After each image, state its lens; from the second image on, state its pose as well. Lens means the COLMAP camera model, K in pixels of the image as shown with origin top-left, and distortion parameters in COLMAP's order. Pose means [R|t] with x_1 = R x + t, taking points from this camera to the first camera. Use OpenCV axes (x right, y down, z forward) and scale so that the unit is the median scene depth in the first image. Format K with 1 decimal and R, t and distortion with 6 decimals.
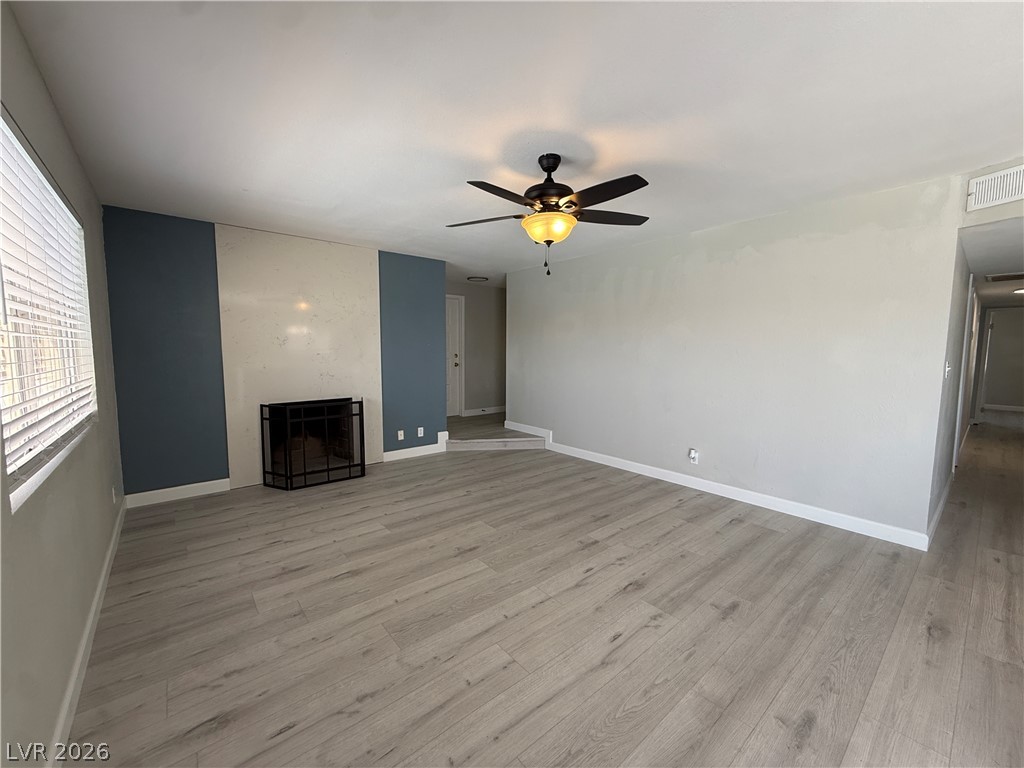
lens RADIAL K [[407.3, 0, 510.5], [0, 407.3, 384.2], [0, 0, 1]] dist [0.000468, -0.000101]
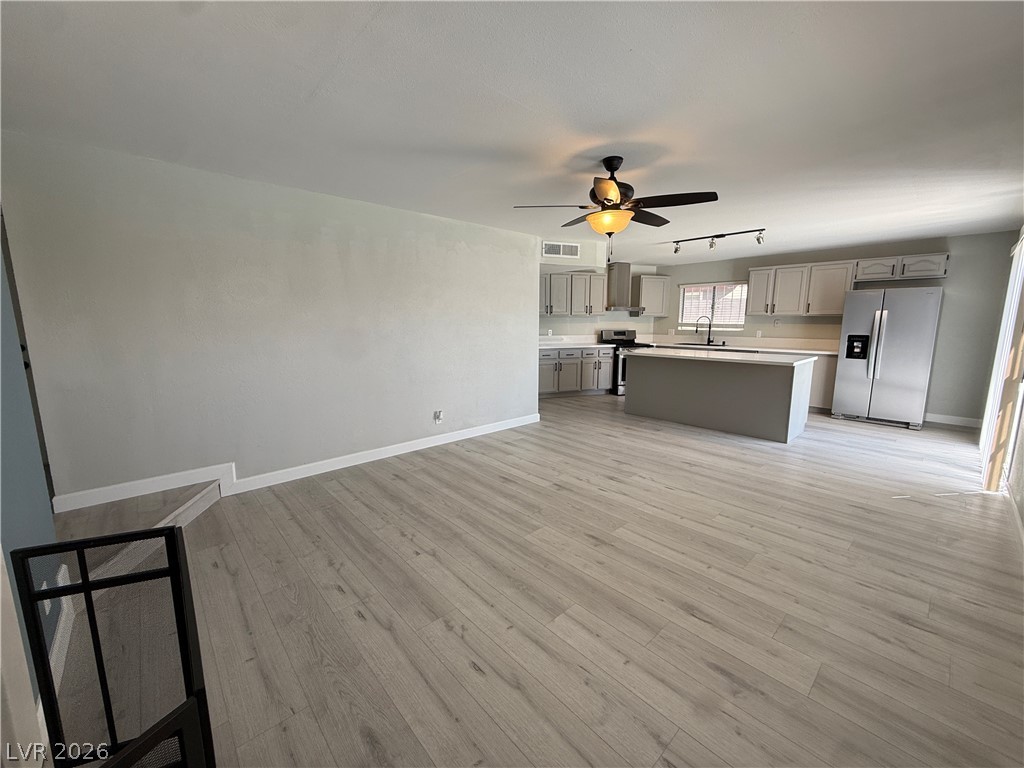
lens RADIAL K [[407.3, 0, 510.5], [0, 407.3, 384.2], [0, 0, 1]] dist [0.000468, -0.000101]
pose [[-0.042424, -0.161188, 0.986012, -0.838867], [0.086328, 0.982618, 0.164347, -0.106553], [-0.995363, 0.092093, -0.027772, 1.024718]]
